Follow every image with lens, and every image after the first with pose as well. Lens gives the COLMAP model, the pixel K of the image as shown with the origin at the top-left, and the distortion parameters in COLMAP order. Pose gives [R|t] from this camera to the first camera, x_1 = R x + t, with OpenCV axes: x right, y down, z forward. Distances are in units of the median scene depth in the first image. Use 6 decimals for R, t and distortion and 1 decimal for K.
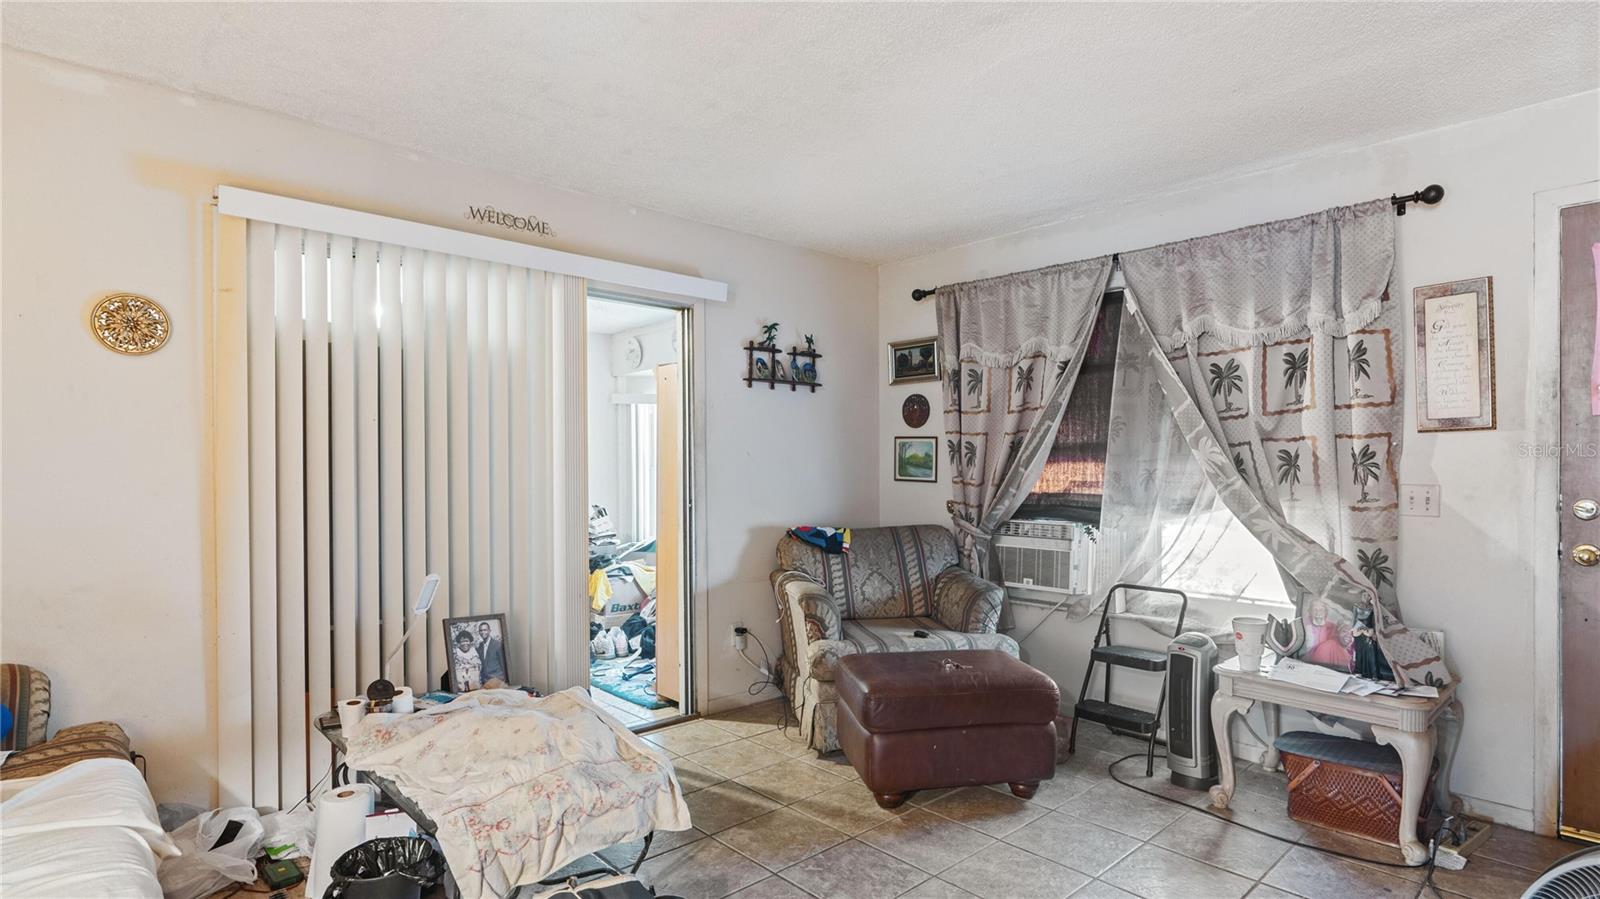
lens RADIAL K [[836.9, 0, 798.6], [0, 836.9, 458.7], [0, 0, 1]] dist [0.021888, 0.000533]
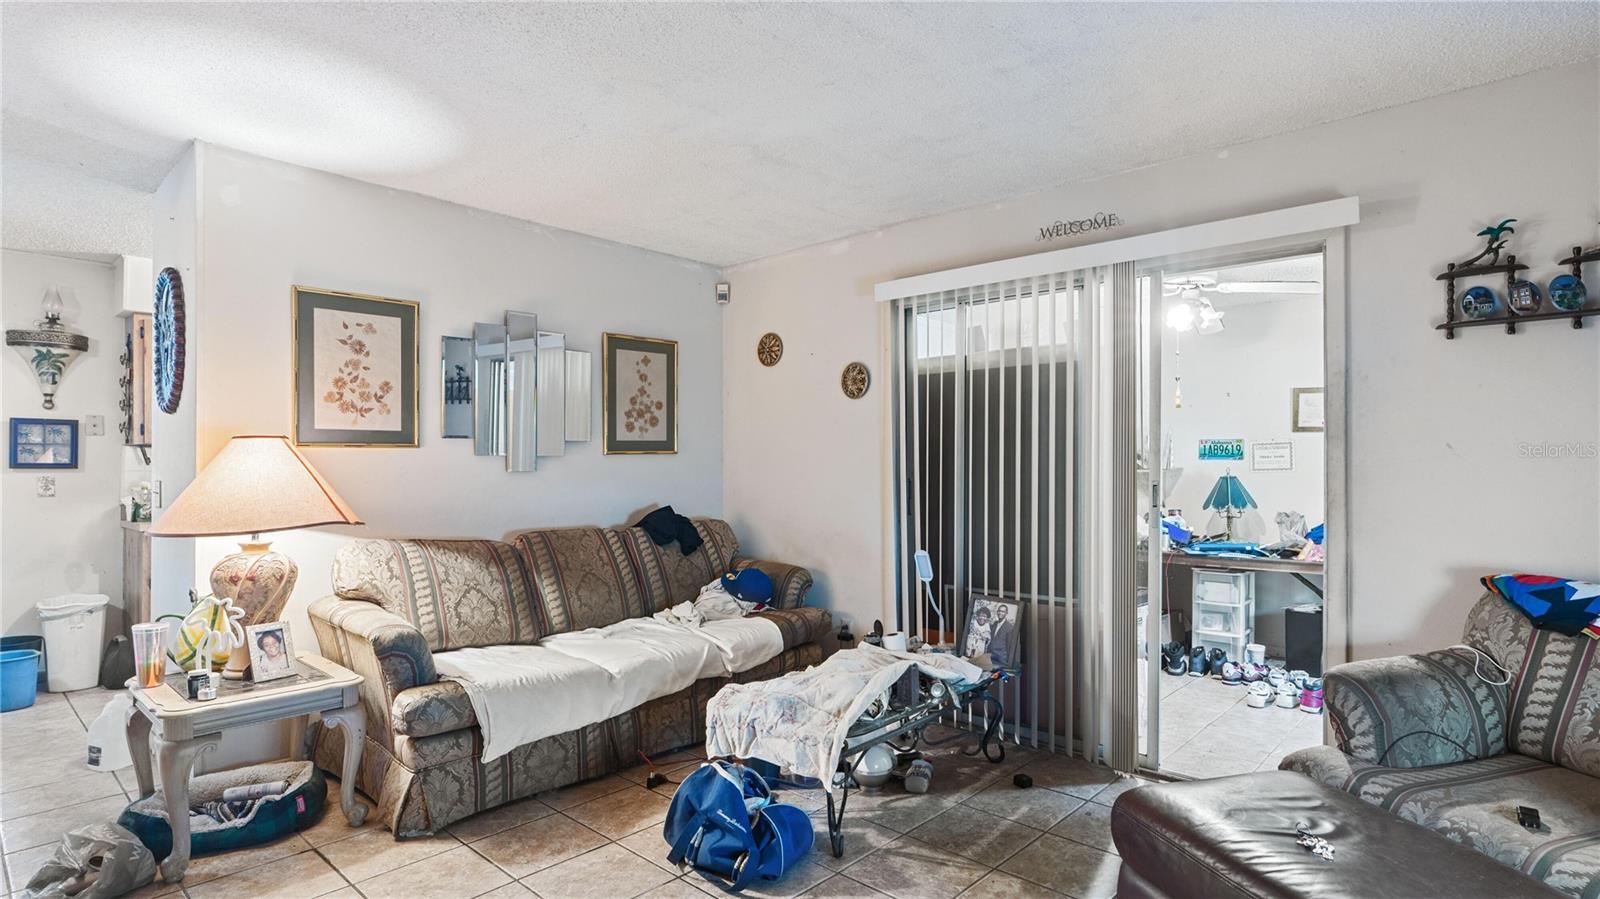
lens RADIAL K [[836.9, 0, 800.1], [0, 836.9, 457.5], [0, 0, 1]] dist [0.021888, 0.000533]
pose [[0.070752, -0.009790, -0.997446, 0.637819], [0.005544, 0.999940, -0.009422, 0.006500], [0.997479, -0.004863, 0.070802, 0.573167]]
